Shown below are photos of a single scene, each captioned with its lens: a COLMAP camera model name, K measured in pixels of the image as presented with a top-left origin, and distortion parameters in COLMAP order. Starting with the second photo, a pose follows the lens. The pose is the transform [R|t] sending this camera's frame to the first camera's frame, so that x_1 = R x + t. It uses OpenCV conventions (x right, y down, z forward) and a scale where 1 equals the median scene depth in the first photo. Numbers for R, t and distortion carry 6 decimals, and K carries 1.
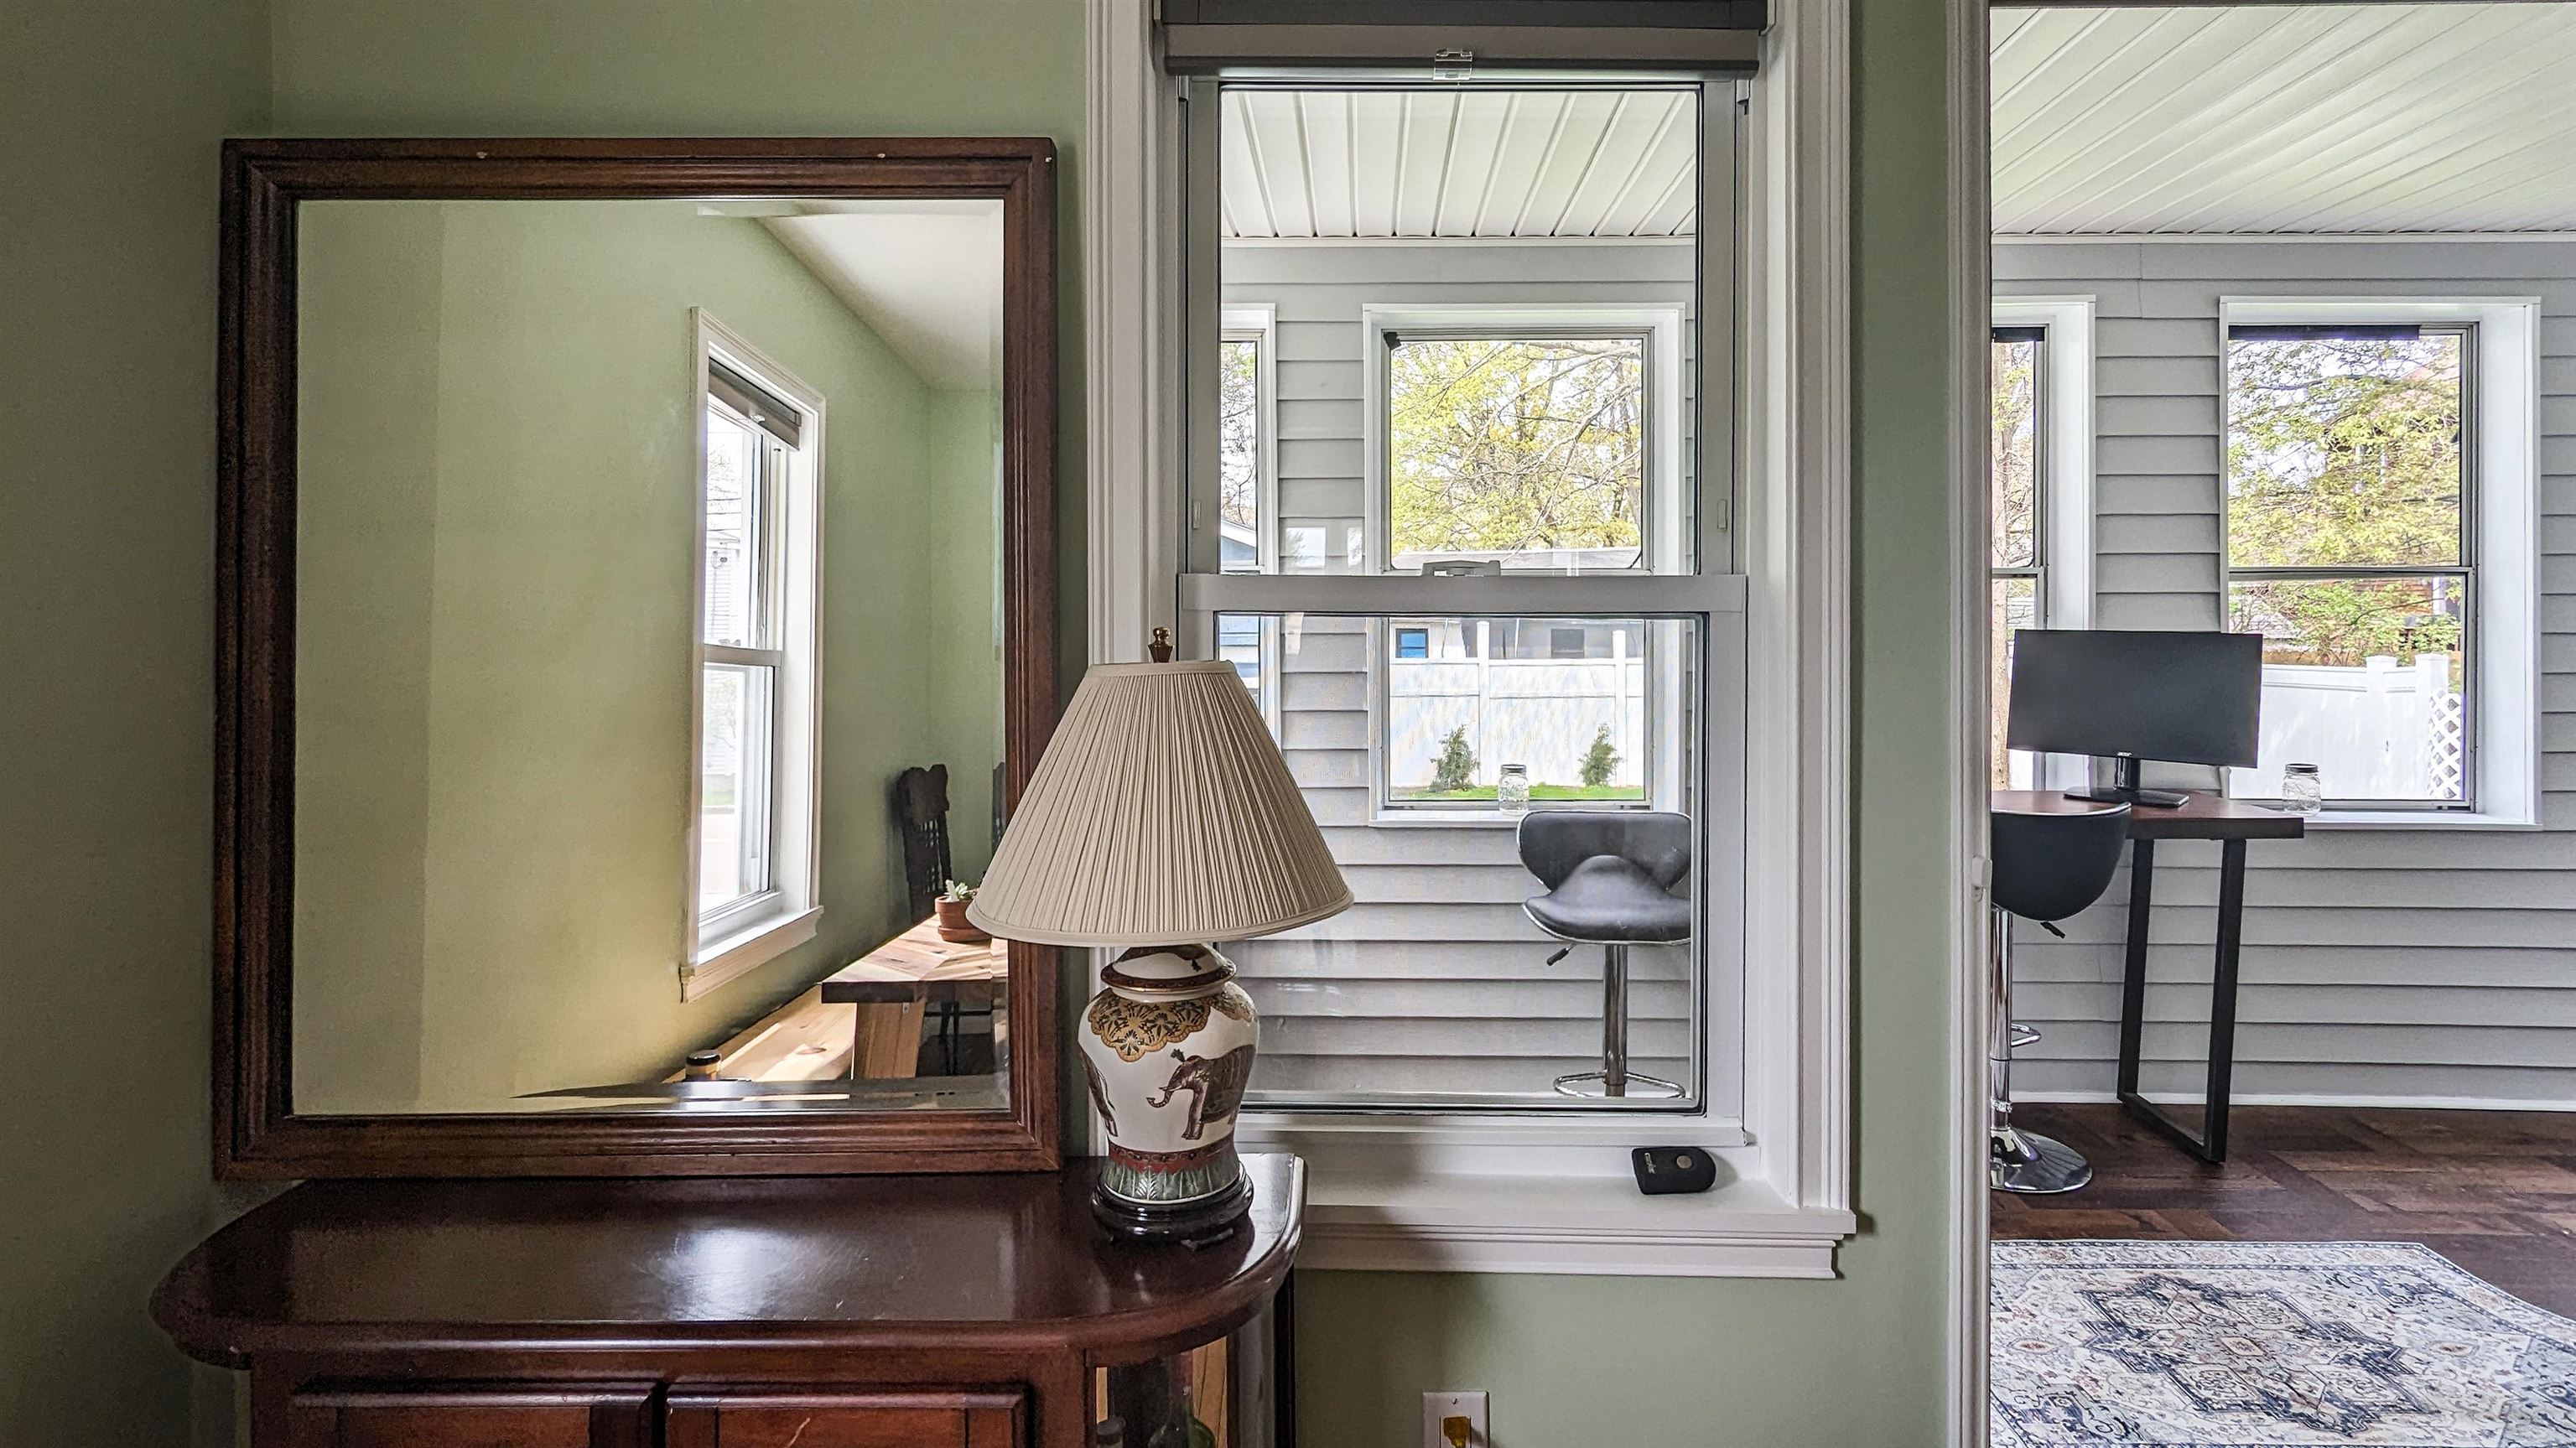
lens RADIAL K [[1269.8, 0, 1331.5], [0, 1269.8, 619.0], [0, 0, 1]] dist [0.047301, 0.000115]
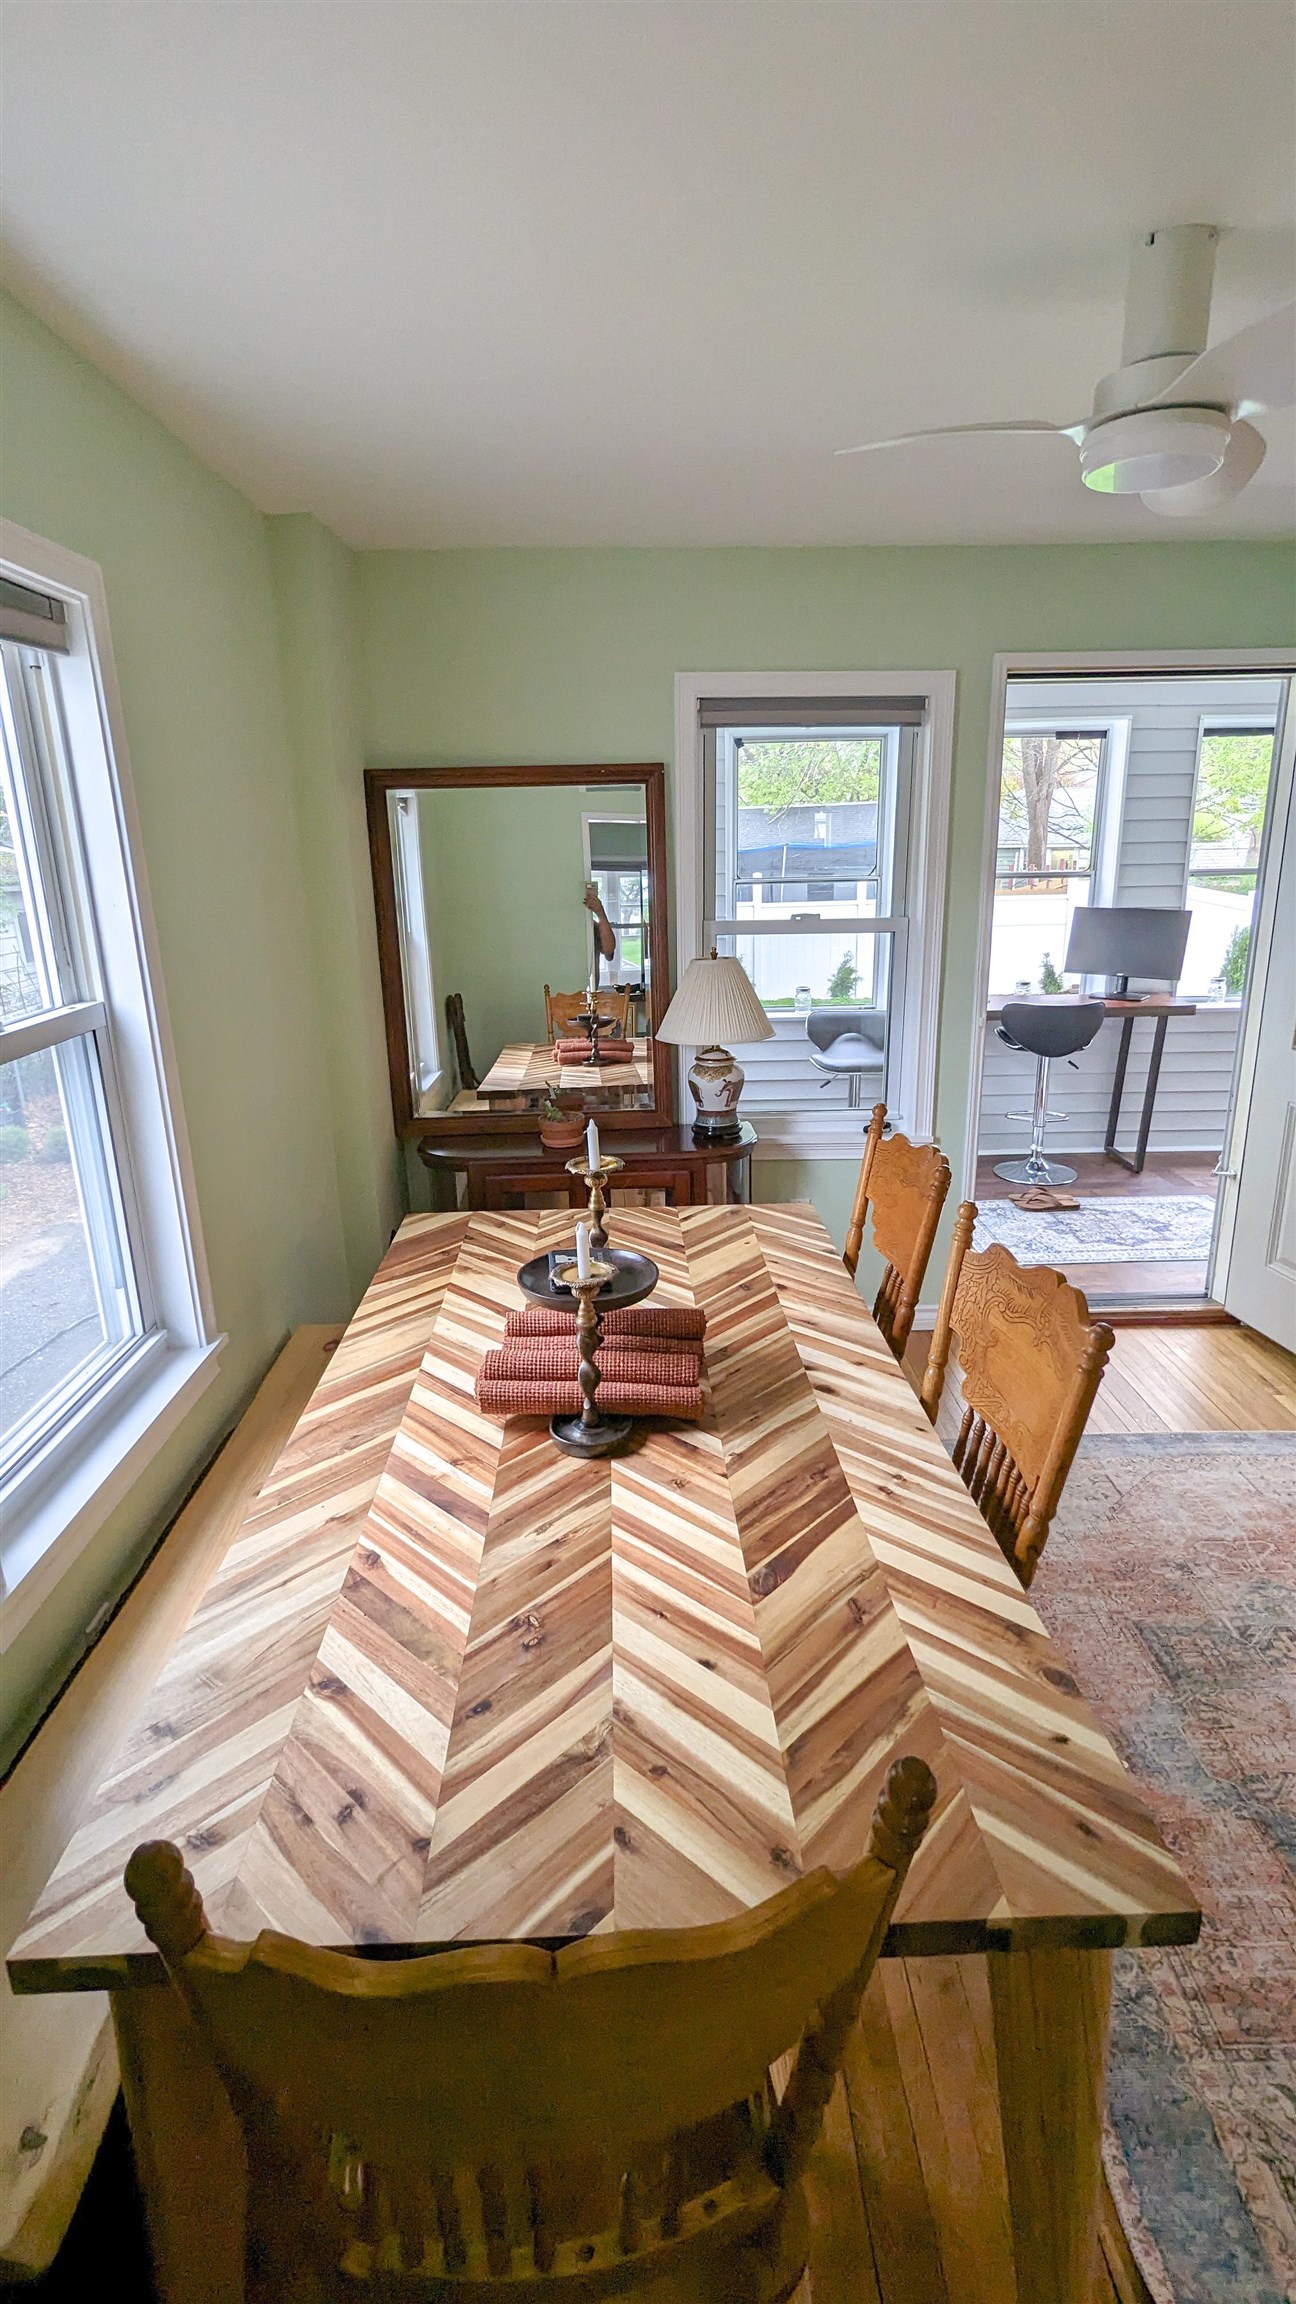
lens RADIAL K [[1071.2, 0, 648.0], [0, 1071.2, 1152.0], [0, 0, 1]] dist [0.001319, 0.000006]
pose [[0.999396, -0.022868, 0.026159, -0.131914], [0.015116, 0.964053, 0.265280, -0.072792], [-0.031285, -0.264724, 0.963817, -0.570909]]
